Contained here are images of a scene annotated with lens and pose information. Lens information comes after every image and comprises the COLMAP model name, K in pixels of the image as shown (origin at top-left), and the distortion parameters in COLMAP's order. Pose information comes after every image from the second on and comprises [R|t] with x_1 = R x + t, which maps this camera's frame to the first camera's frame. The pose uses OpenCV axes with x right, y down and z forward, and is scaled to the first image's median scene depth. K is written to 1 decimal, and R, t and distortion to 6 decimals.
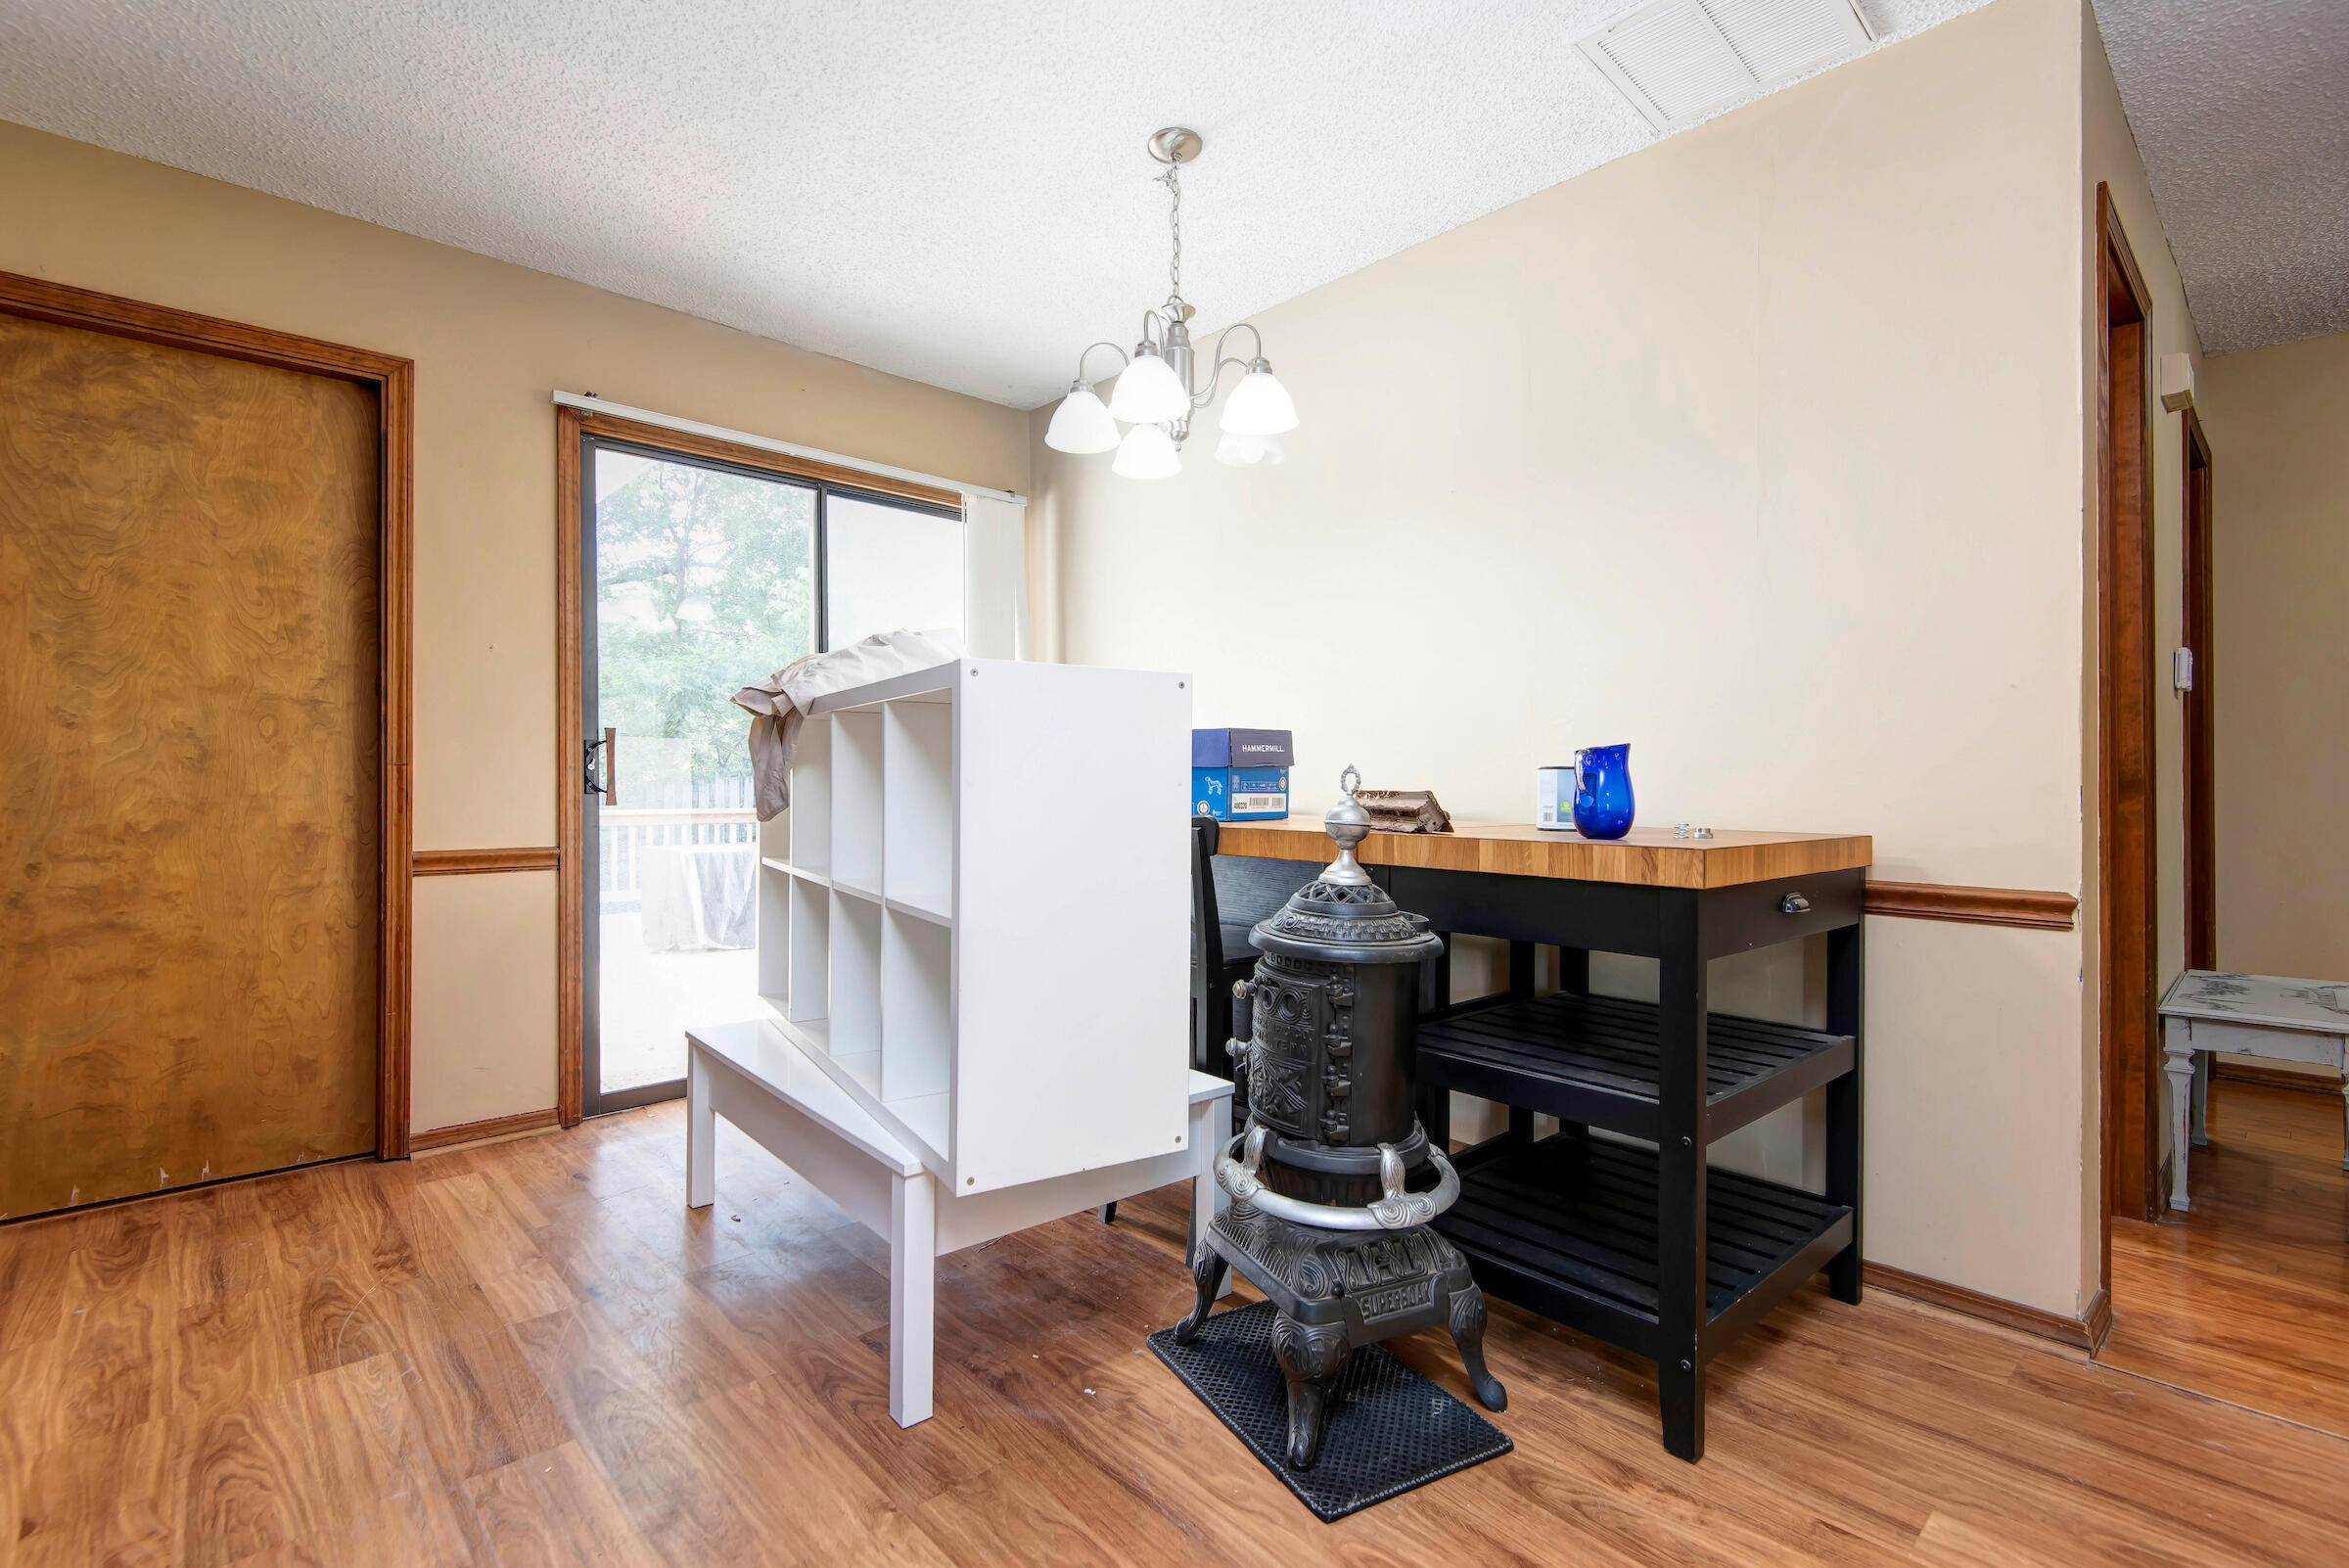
lens RADIAL K [[1079.1, 0, 1169.2], [0, 1079.1, 785.7], [0, 0, 1]] dist [0.021134, -0.017380]
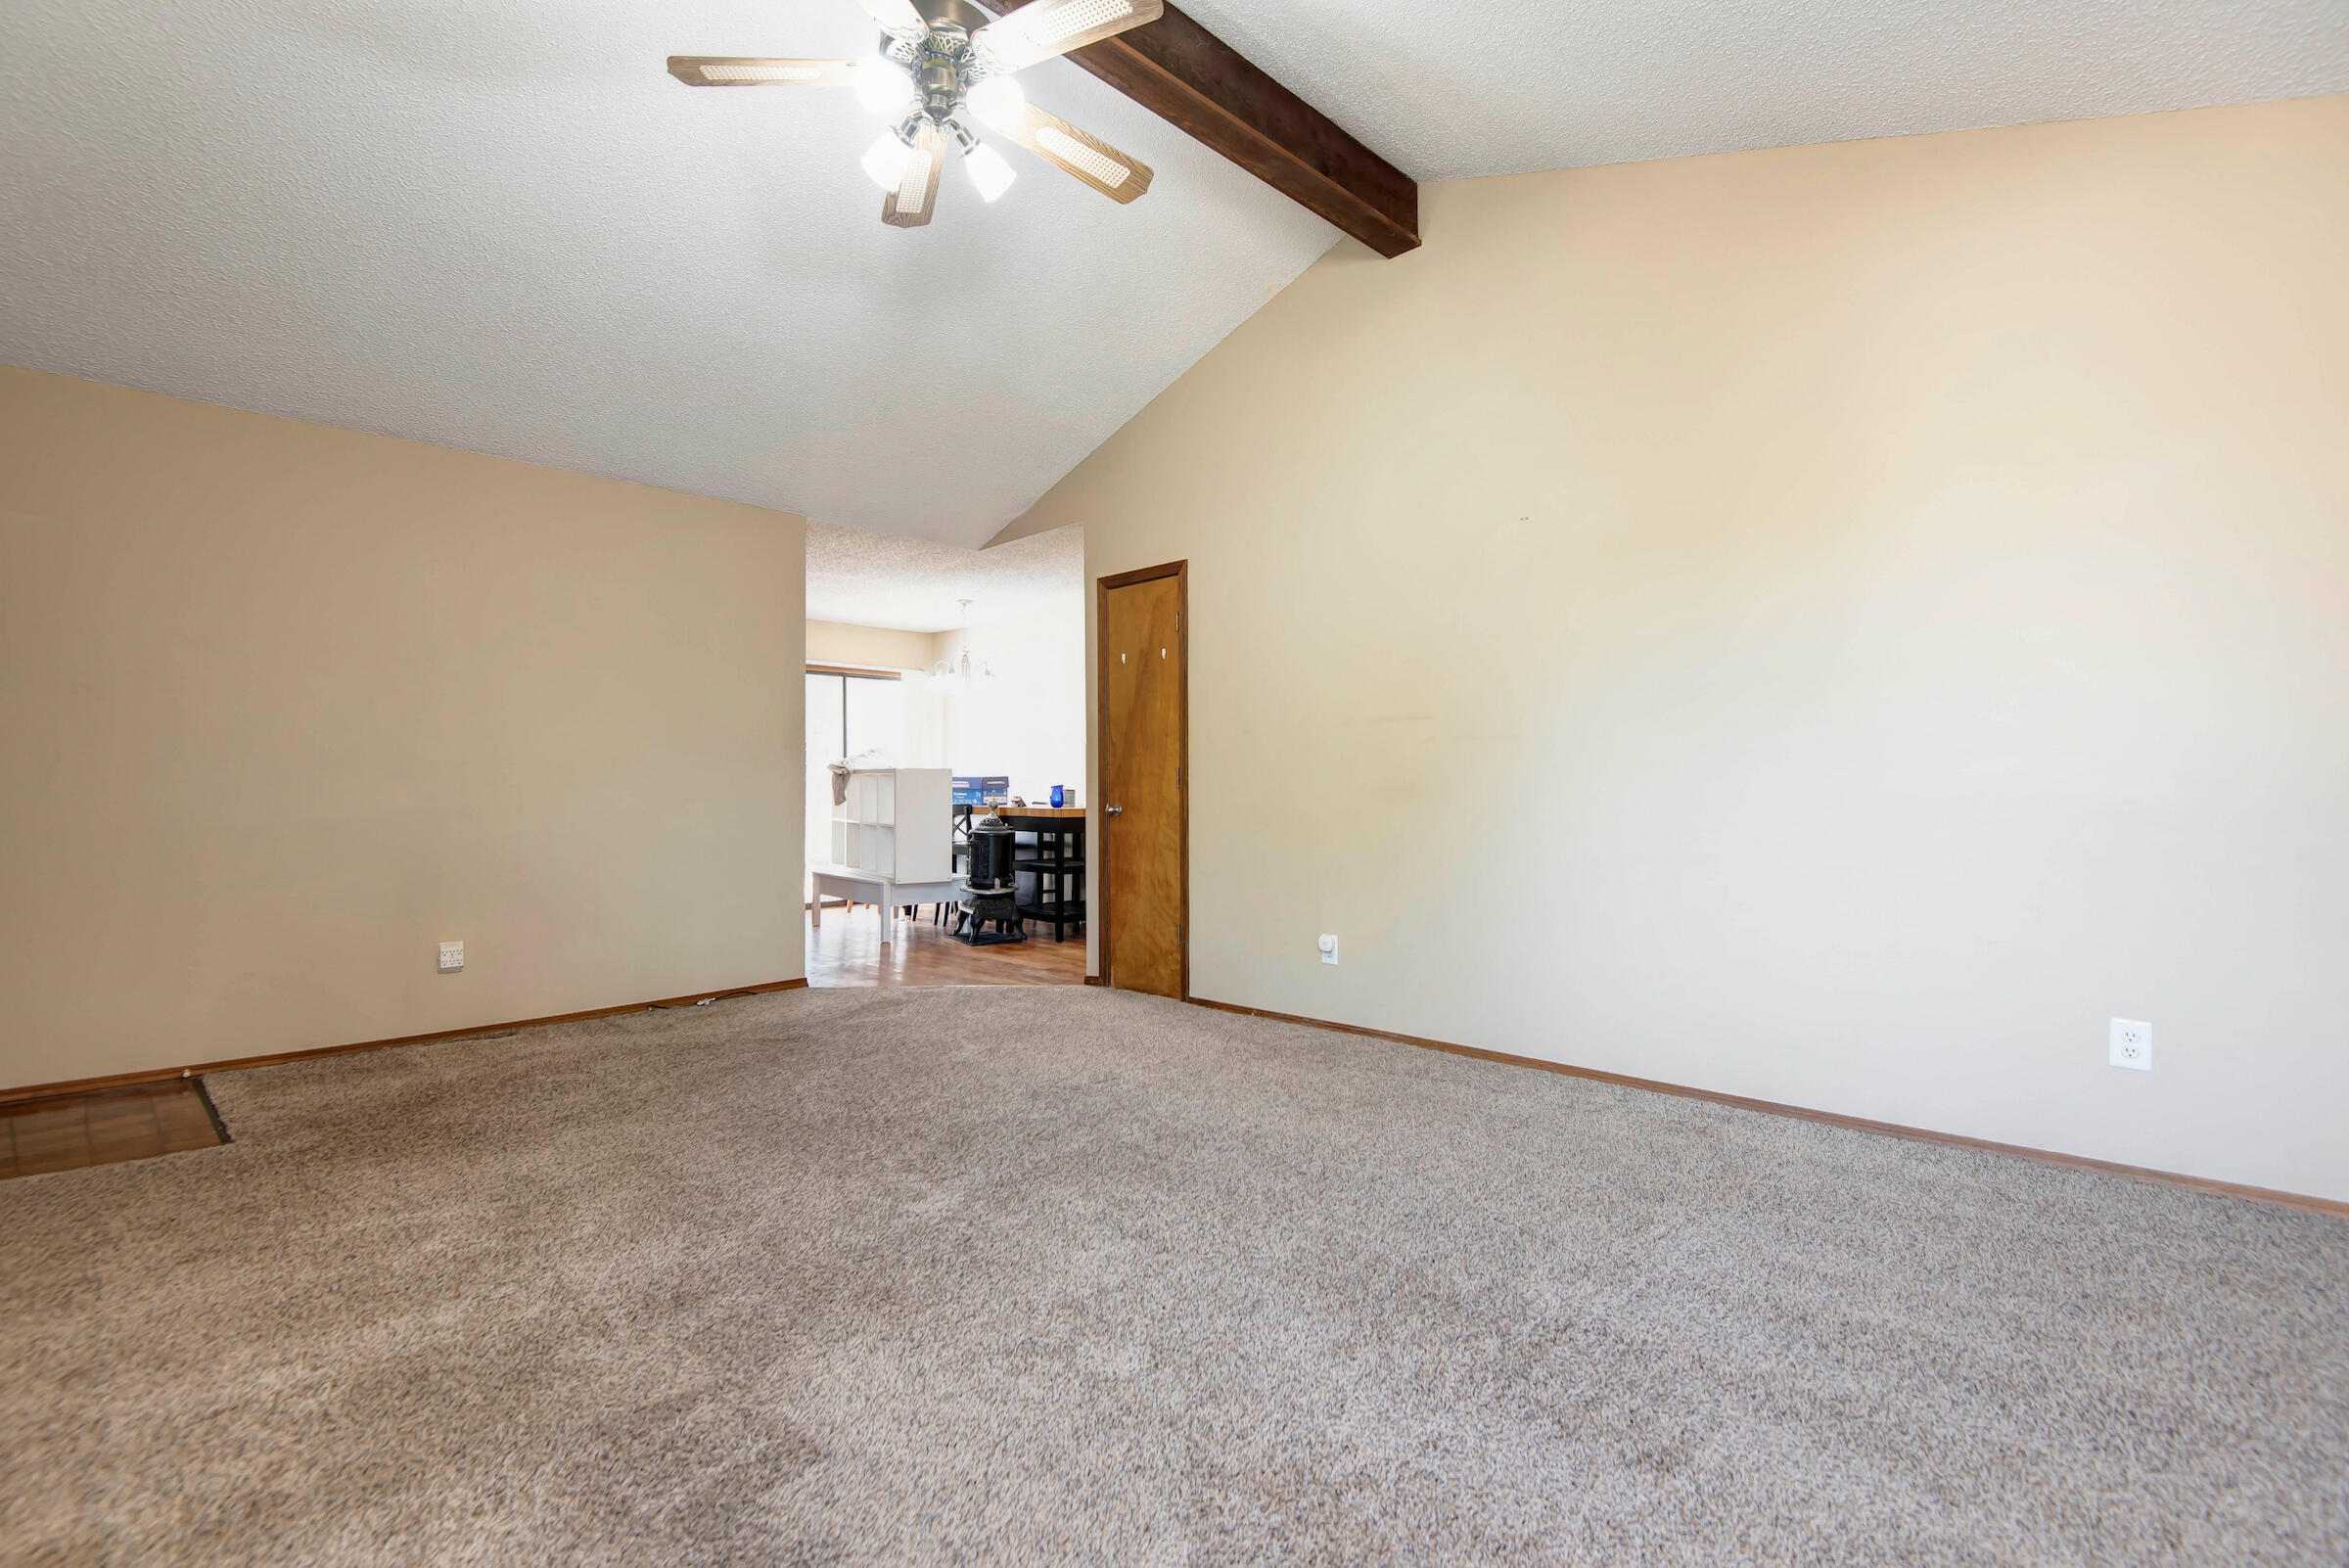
lens RADIAL K [[1079.1, 0, 1180.8], [0, 1079.1, 785.2], [0, 0, 1]] dist [0.021134, -0.017380]
pose [[0.998731, -0.003707, 0.050219, 0.651773], [0.003720, 0.999993, -0.000171, -0.033077], [-0.050218, 0.000357, 0.998738, -3.038305]]
